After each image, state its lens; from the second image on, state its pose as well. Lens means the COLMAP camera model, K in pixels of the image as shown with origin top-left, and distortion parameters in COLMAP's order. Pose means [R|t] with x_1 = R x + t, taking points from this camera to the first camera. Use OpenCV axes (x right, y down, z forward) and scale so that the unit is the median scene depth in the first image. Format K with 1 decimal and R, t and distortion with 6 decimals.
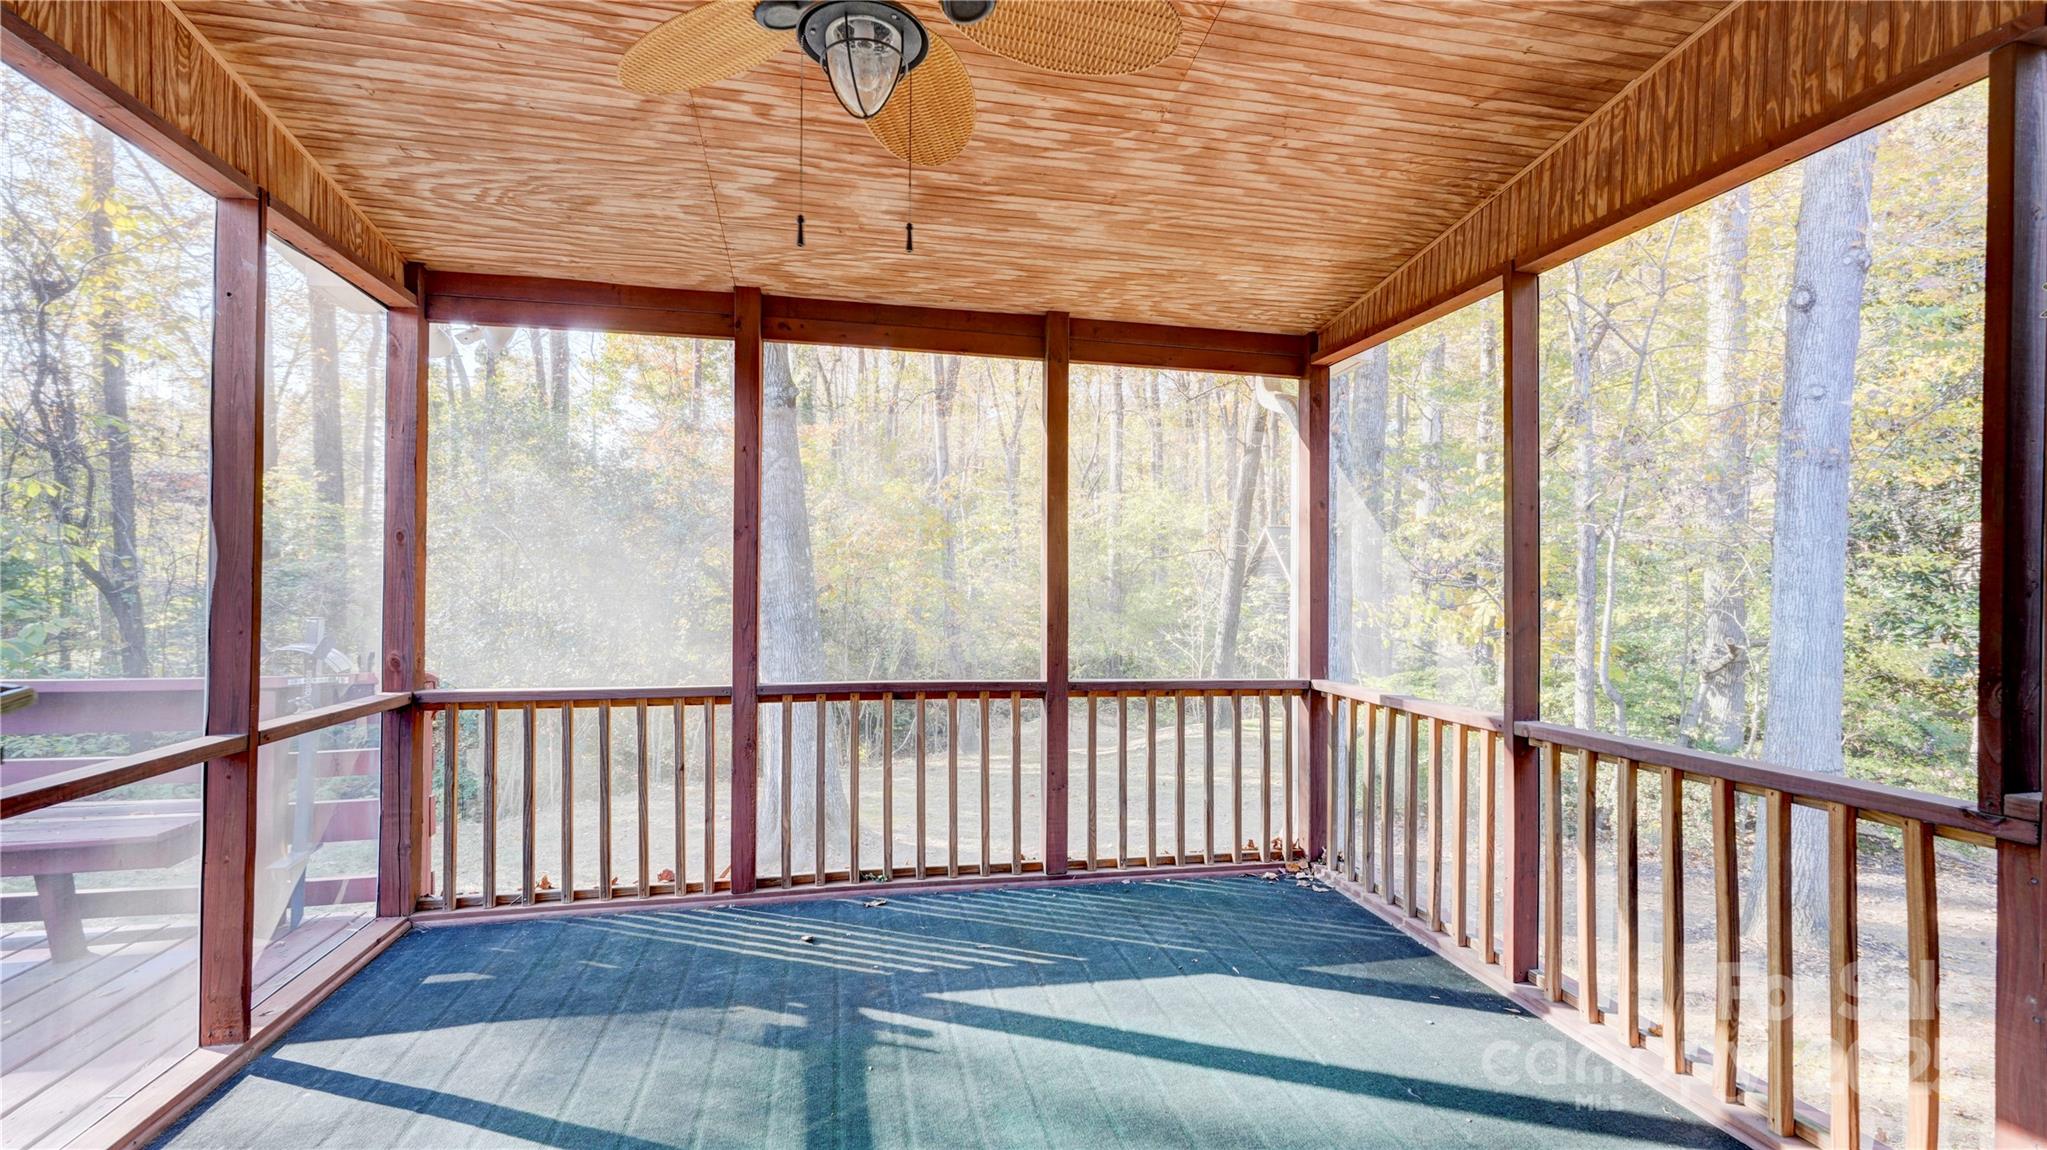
lens RADIAL K [[889.2, 0, 1029.2], [0, 889.2, 582.7], [0, 0, 1]] dist [-0.000619, 0.000369]
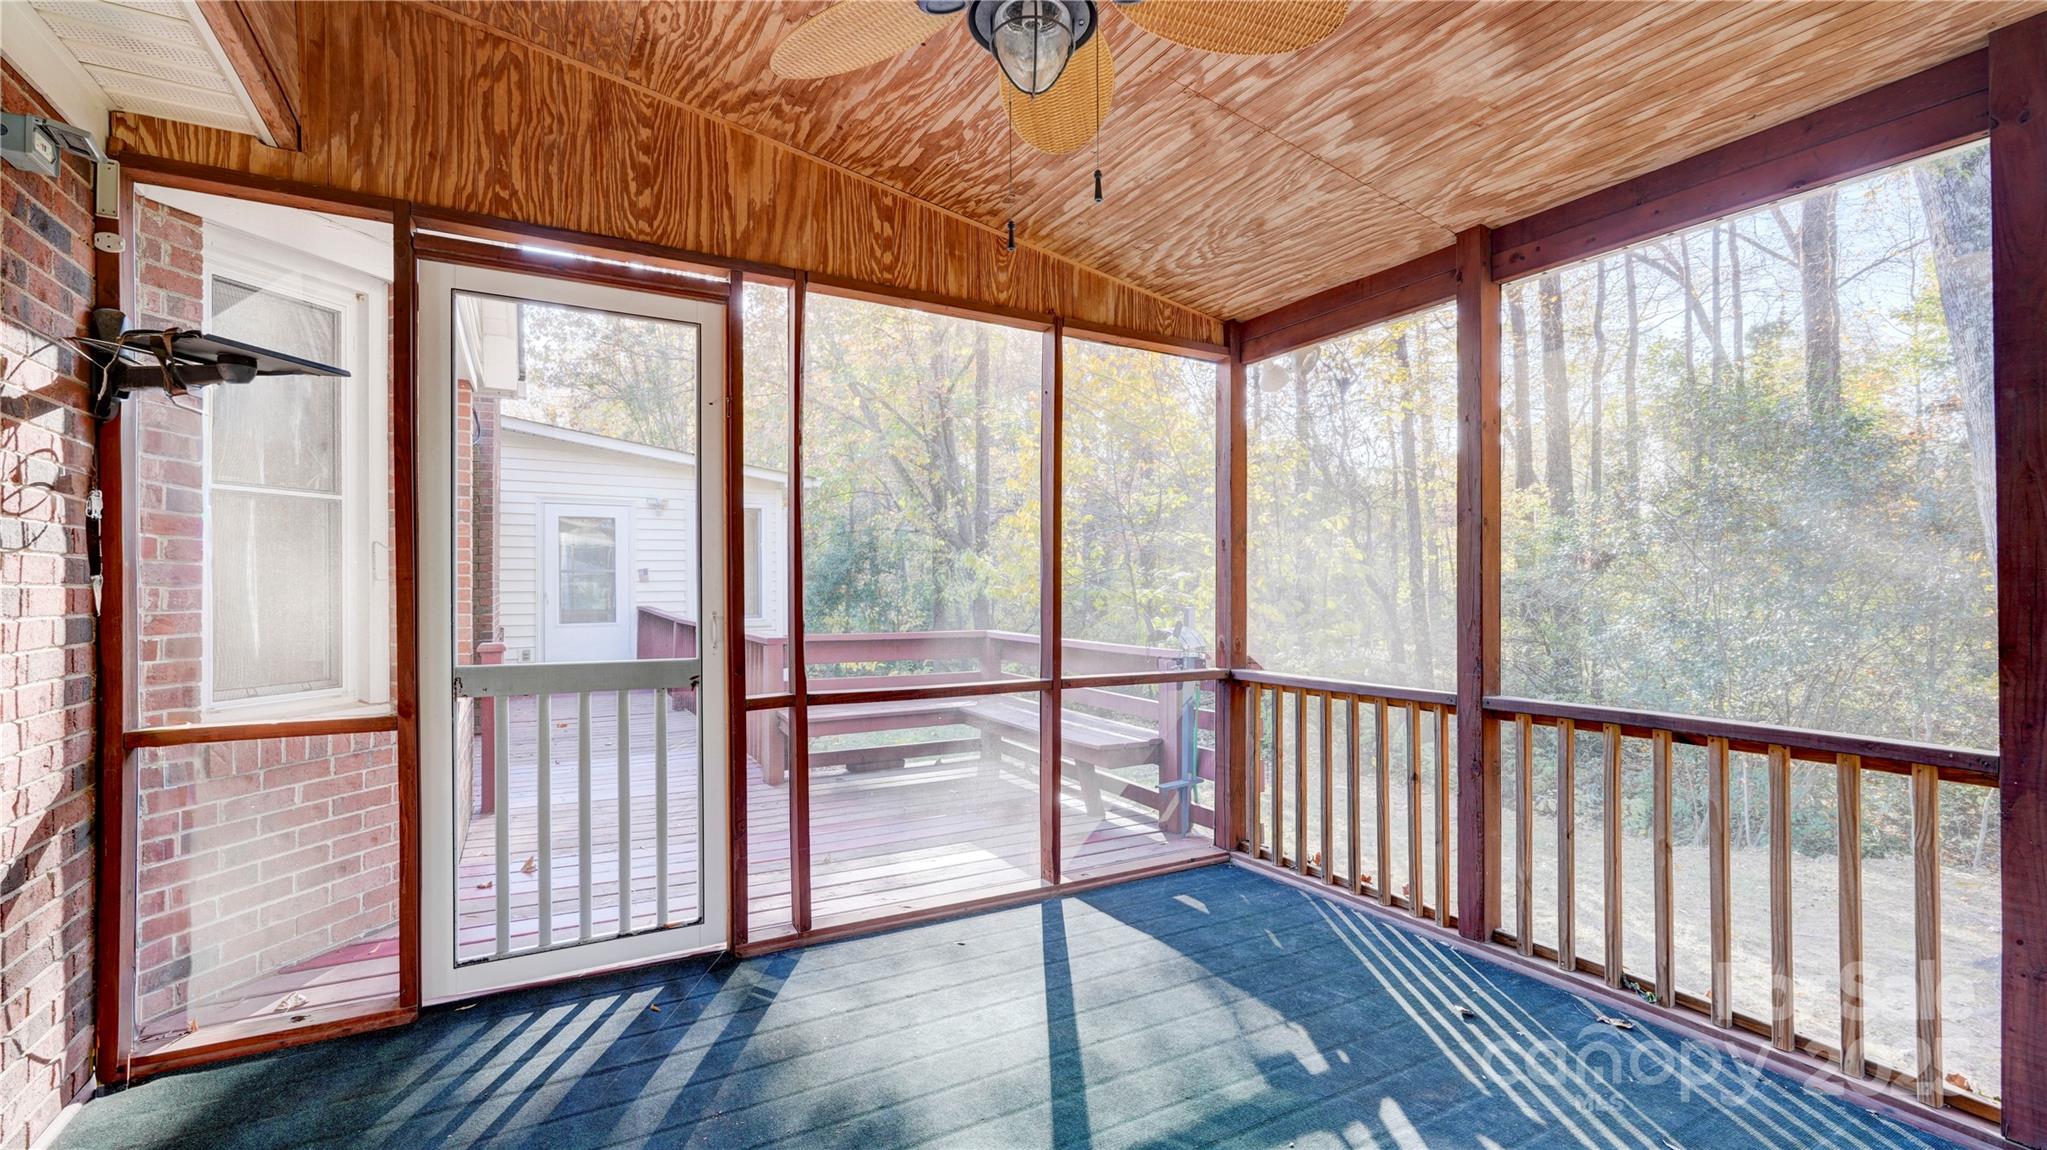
lens RADIAL K [[889.2, 0, 1026.5], [0, 889.2, 582.4], [0, 0, 1]] dist [-0.000619, 0.000369]
pose [[0.296833, -0.015101, -0.954810, 0.382741], [0.004500, 0.999886, -0.014415, 0.018376], [0.954919, -0.000018, 0.296867, 0.352921]]
